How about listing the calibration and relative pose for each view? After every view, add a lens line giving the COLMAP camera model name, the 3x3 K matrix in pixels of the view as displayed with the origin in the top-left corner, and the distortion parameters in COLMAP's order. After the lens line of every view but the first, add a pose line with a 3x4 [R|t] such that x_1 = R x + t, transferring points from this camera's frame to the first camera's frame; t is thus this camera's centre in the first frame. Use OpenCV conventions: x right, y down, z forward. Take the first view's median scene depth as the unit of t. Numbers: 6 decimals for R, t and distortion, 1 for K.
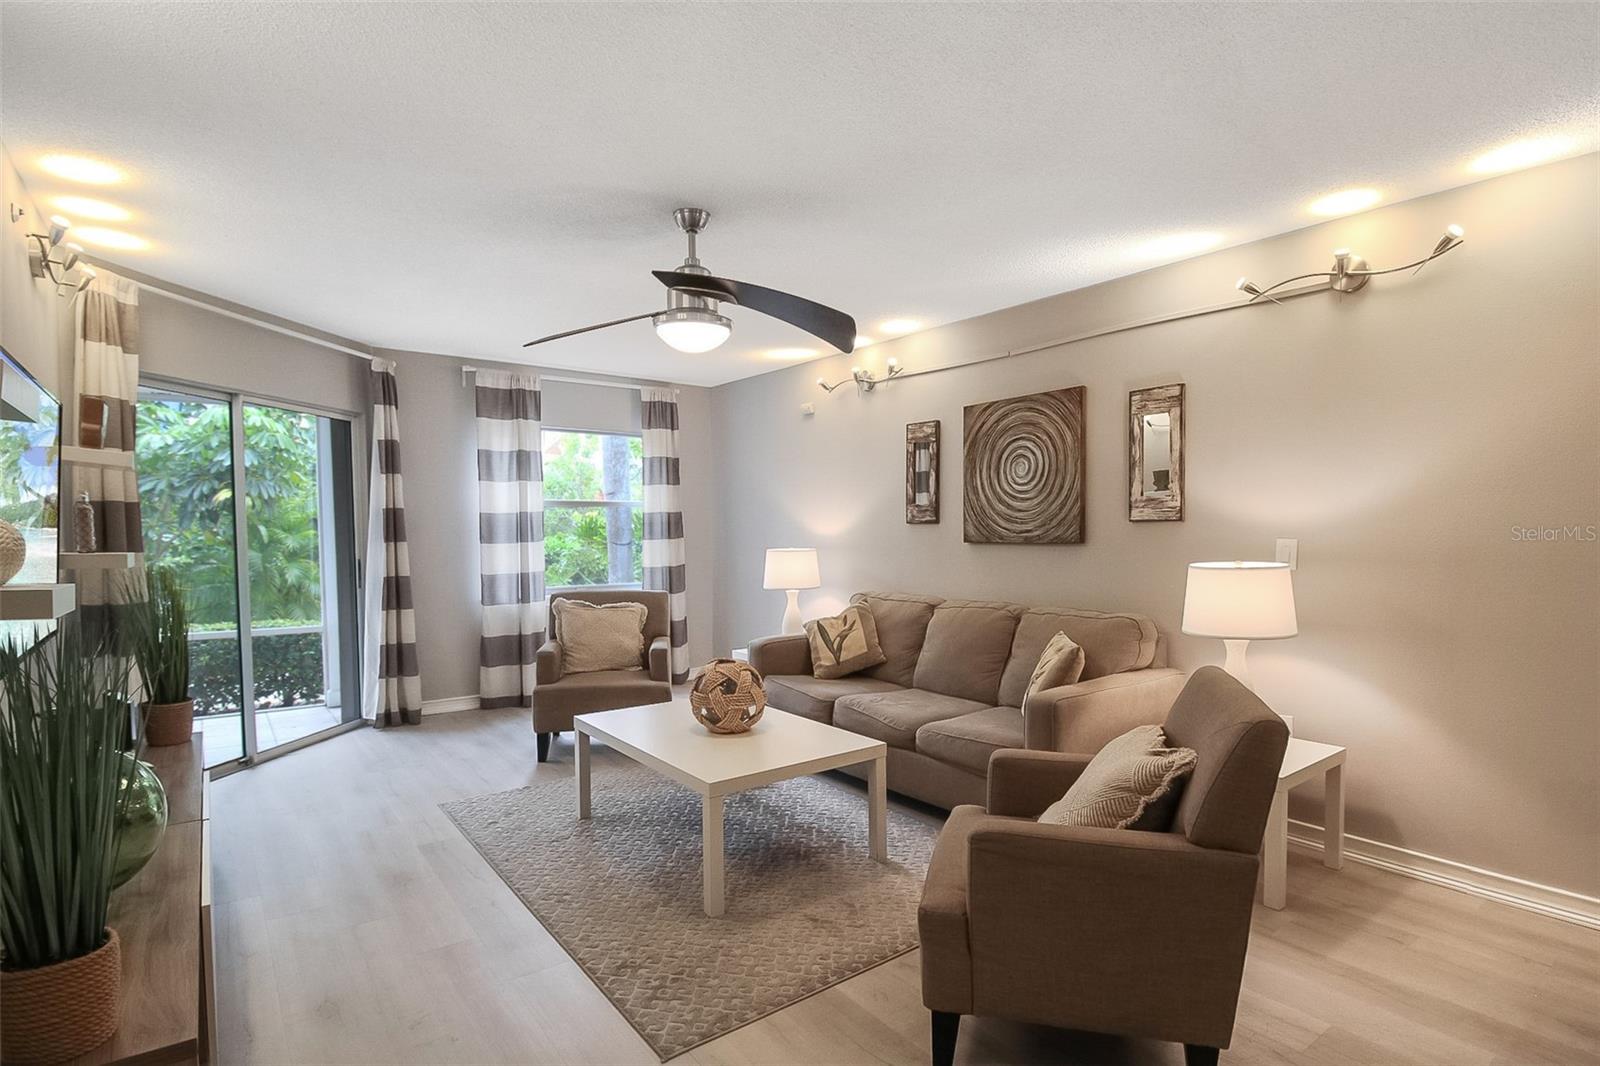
lens RADIAL K [[803.7, 0, 811.5], [0, 803.7, 568.8], [0, 0, 1]] dist [-0.003655, -0.001216]
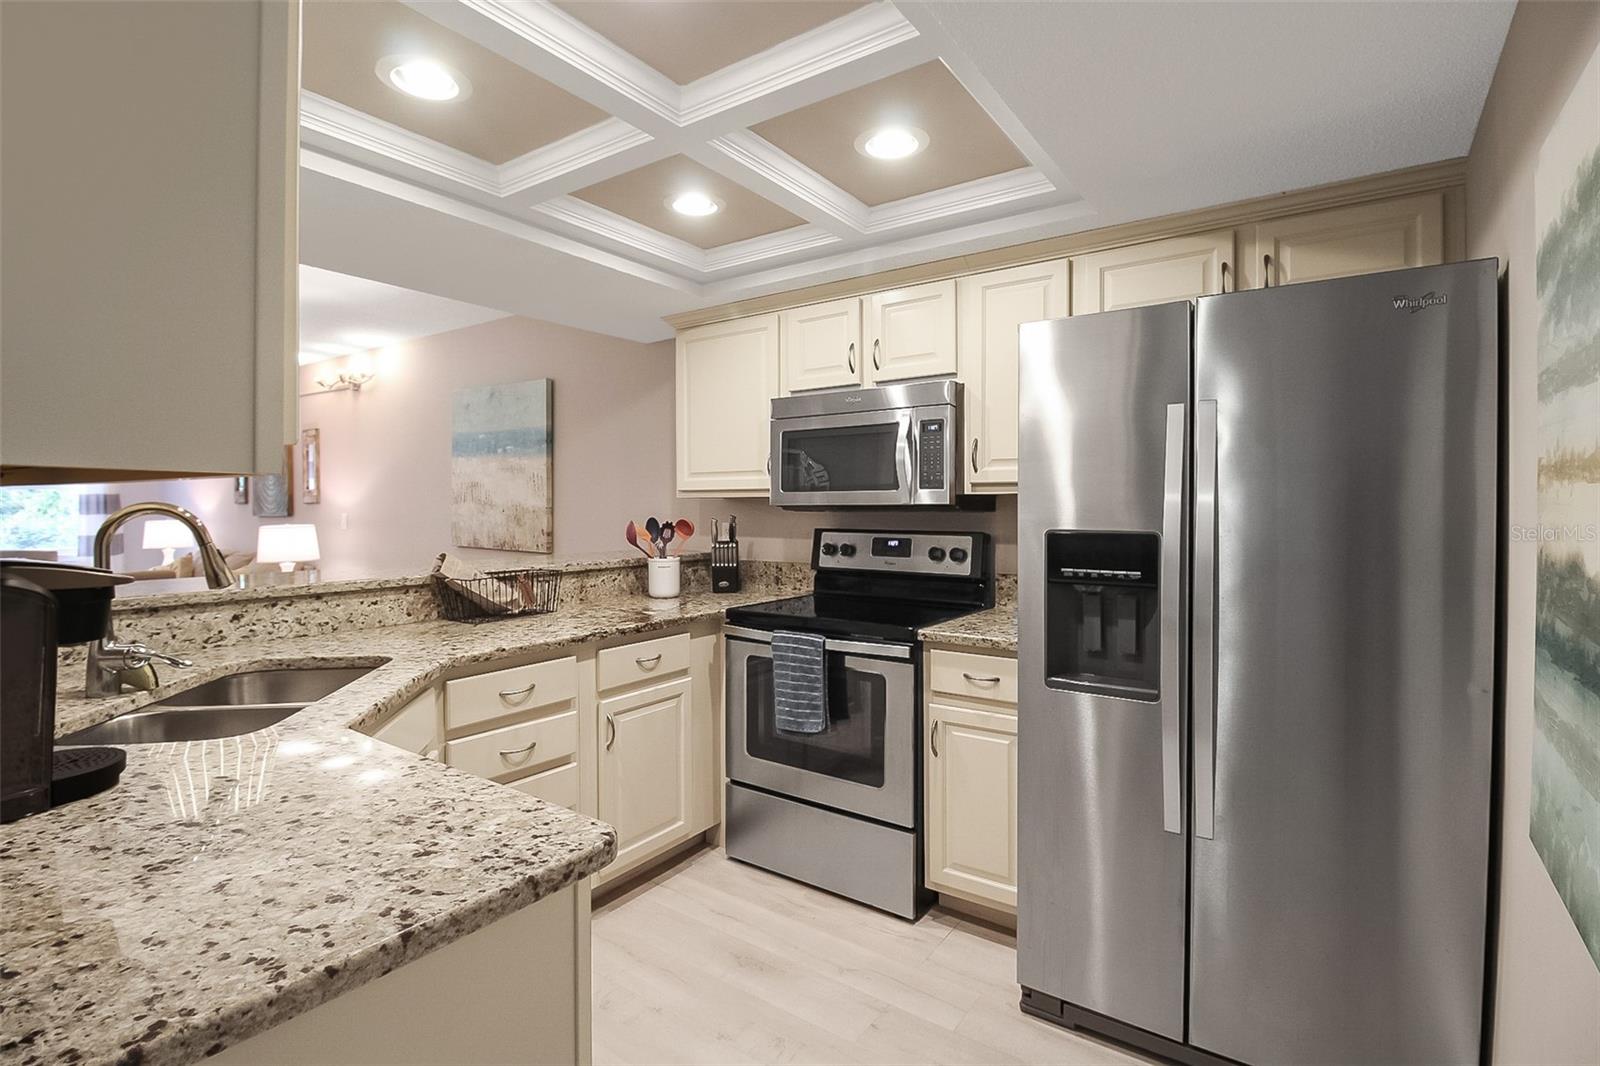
lens RADIAL K [[769.5, 0, 807.1], [0, 769.5, 515.8], [0, 0, 1]] dist [-0.002019, -0.012636]
pose [[0.954012, 0.001601, 0.299764, 0.741312], [0.010254, 0.999226, -0.037970, 0.033259], [-0.299593, 0.039298, 0.953257, -0.732868]]
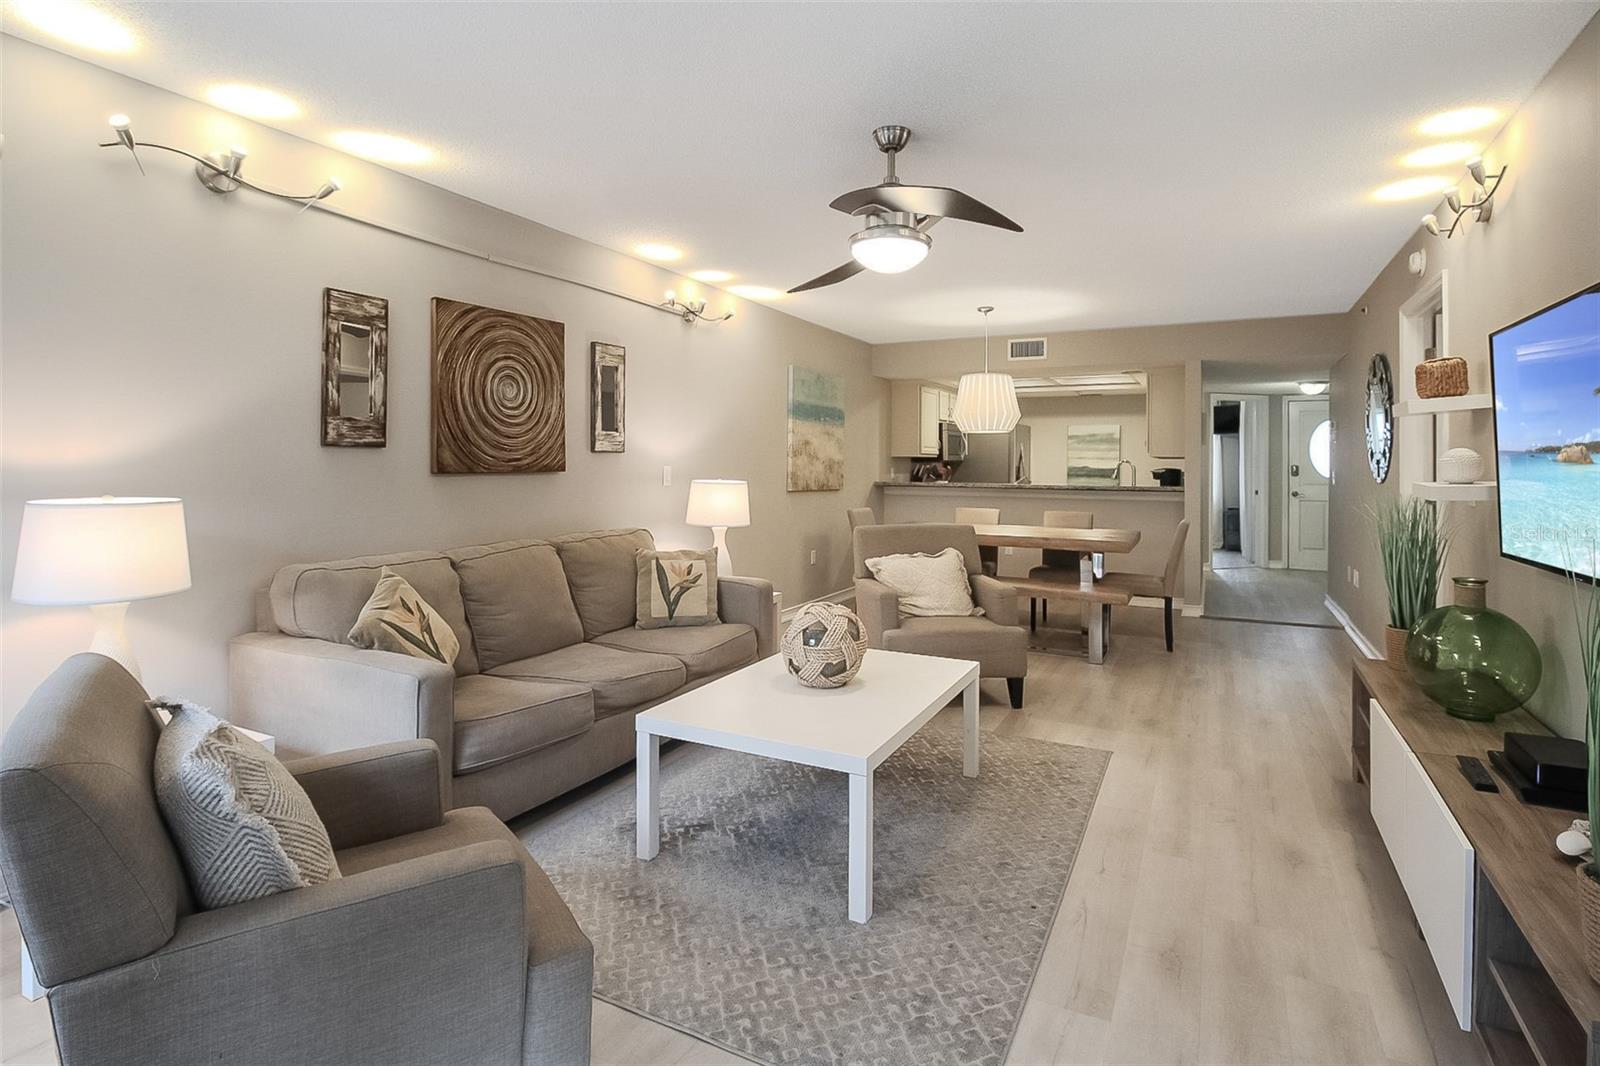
lens RADIAL K [[793.2, 0, 799.0], [0, 793.2, 466.4], [0, 0, 1]] dist [-0.002037, -0.013068]
pose [[-0.423211, 0.000136, 0.906031, -0.608612], [0.044567, 0.998793, 0.020668, -0.037978], [-0.904935, 0.049126, -0.422706, 0.957069]]
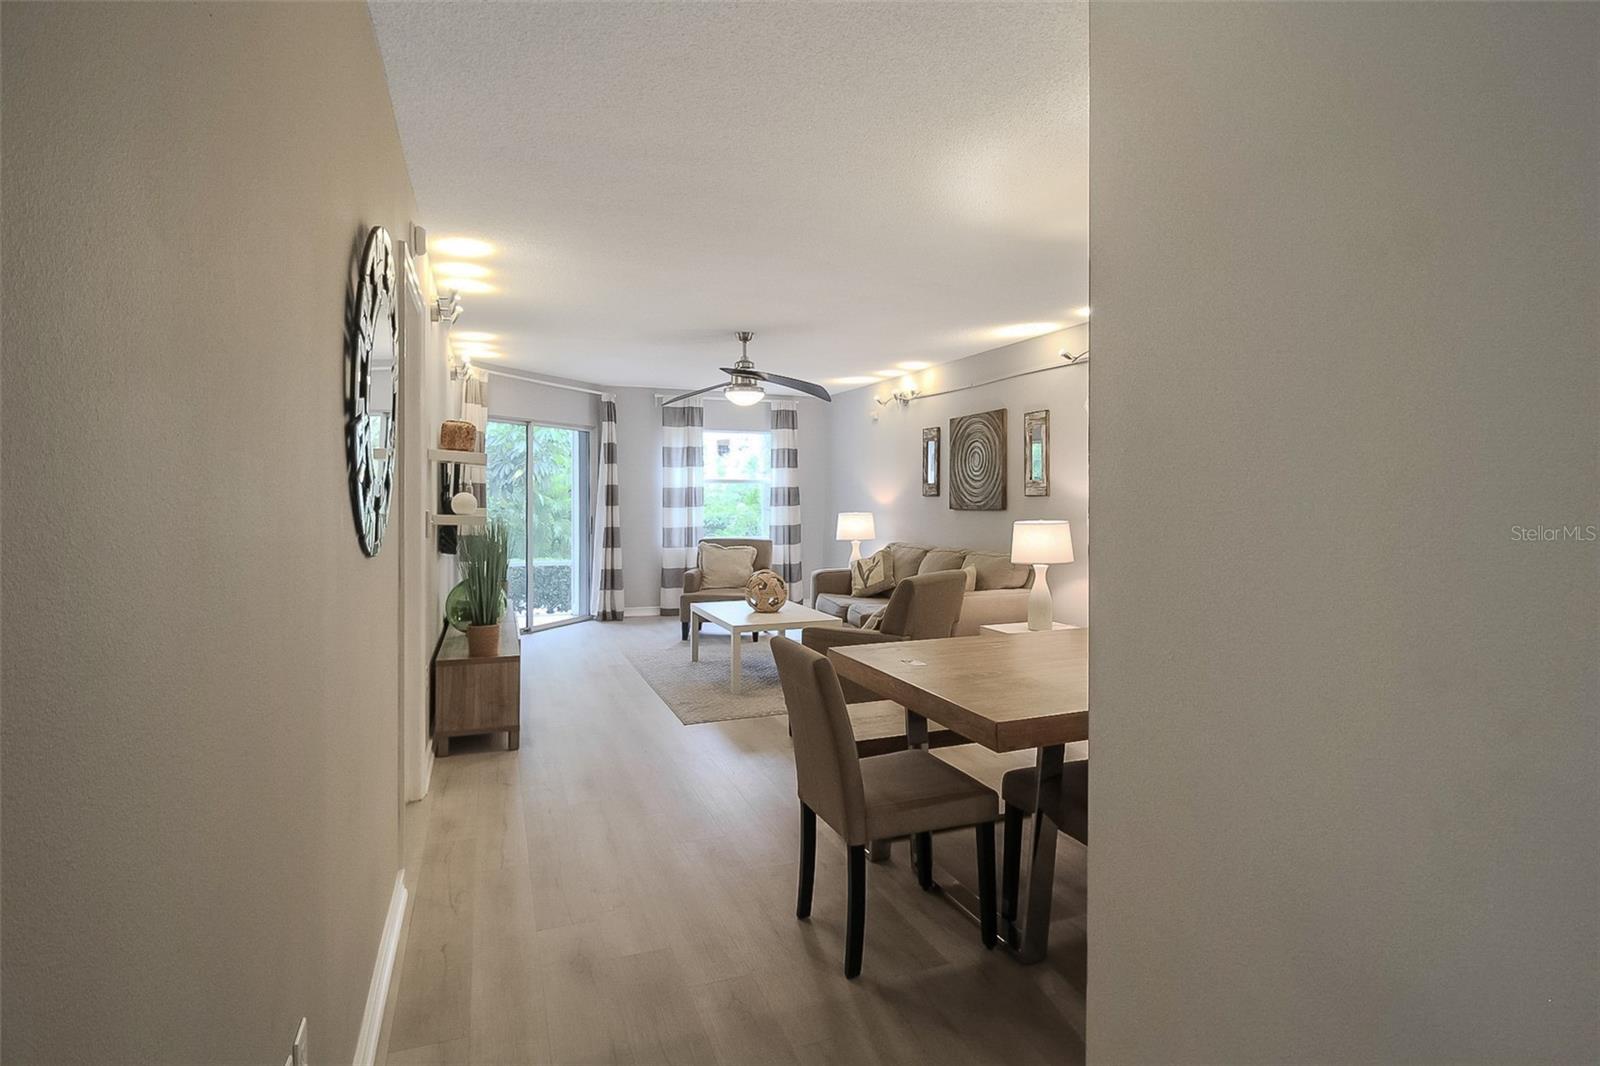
lens RADIAL K [[811.1, 0, 805.0], [0, 811.1, 500.7], [0, 0, 1]] dist [0.001791, 0.000062]
pose [[0.961388, 0.006462, -0.275121, 0.328596], [-0.019149, 0.998872, -0.043451, 0.021191], [0.274529, 0.047042, 0.960427, -0.497719]]
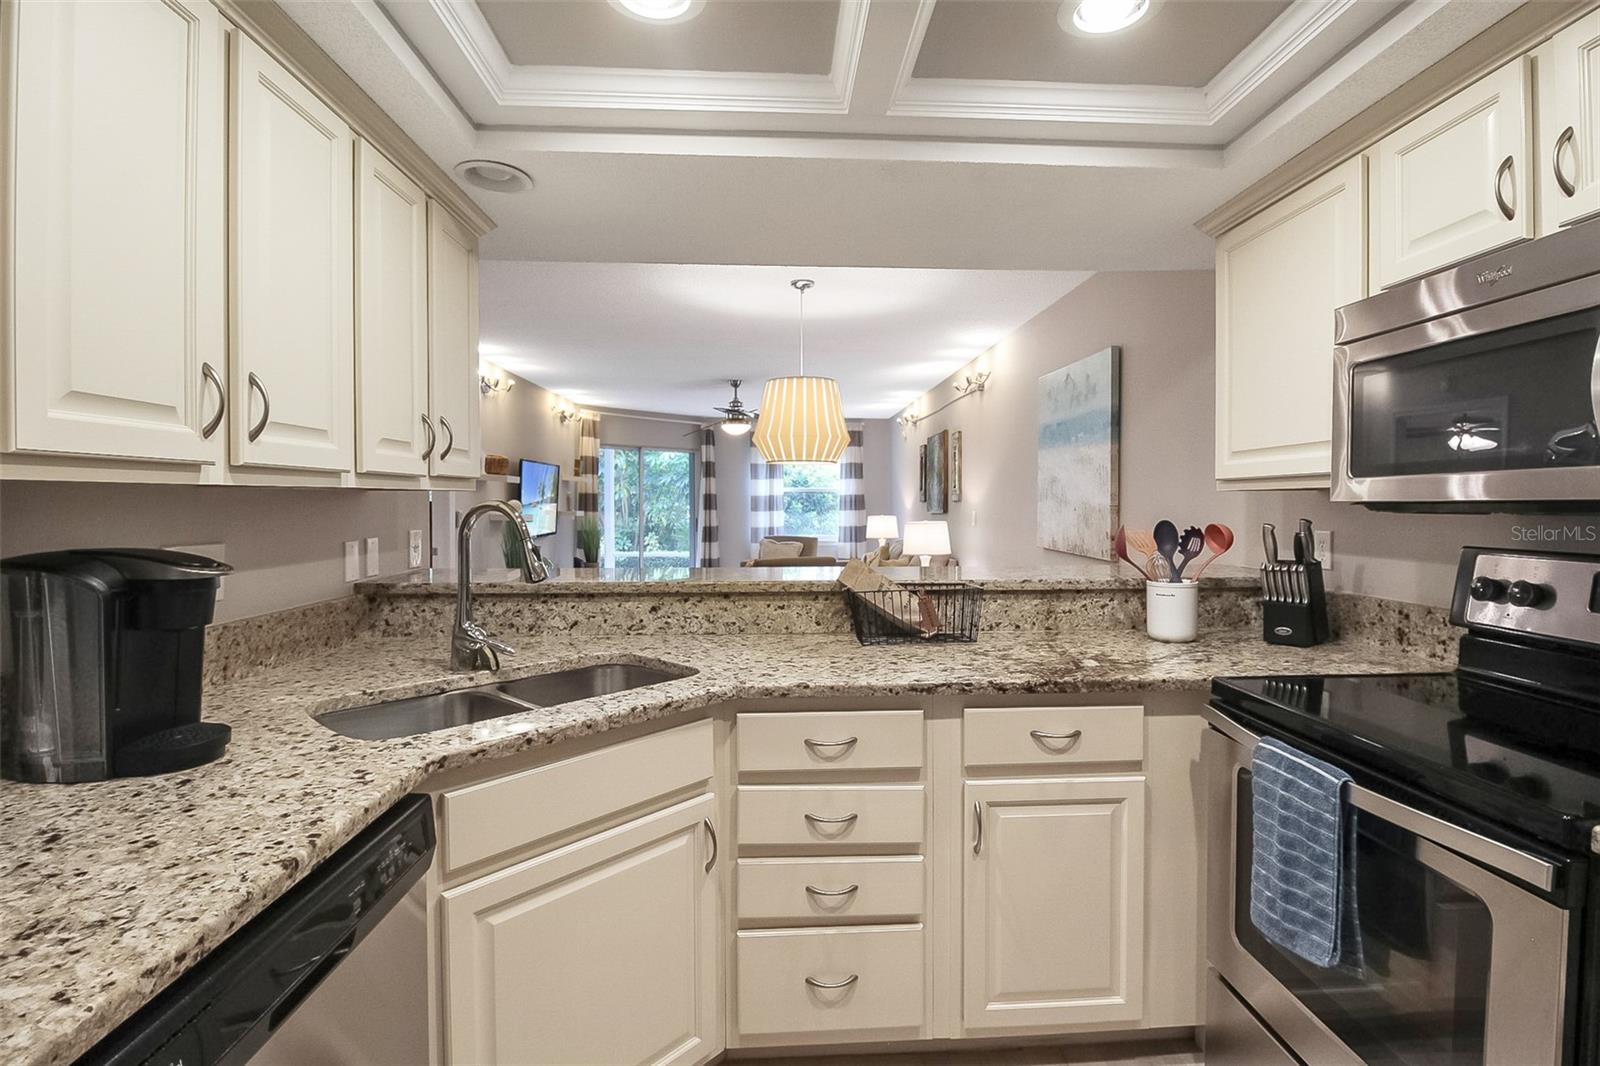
lens RADIAL K [[769.5, 0, 807.1], [0, 769.5, 515.8], [0, 0, 1]] dist [-0.002019, -0.012636]
pose [[0.821559, 0.013846, -0.569956, 0.904573], [-0.033349, 0.999160, -0.023798, 0.022873], [0.569148, 0.038559, 0.821331, -0.544123]]
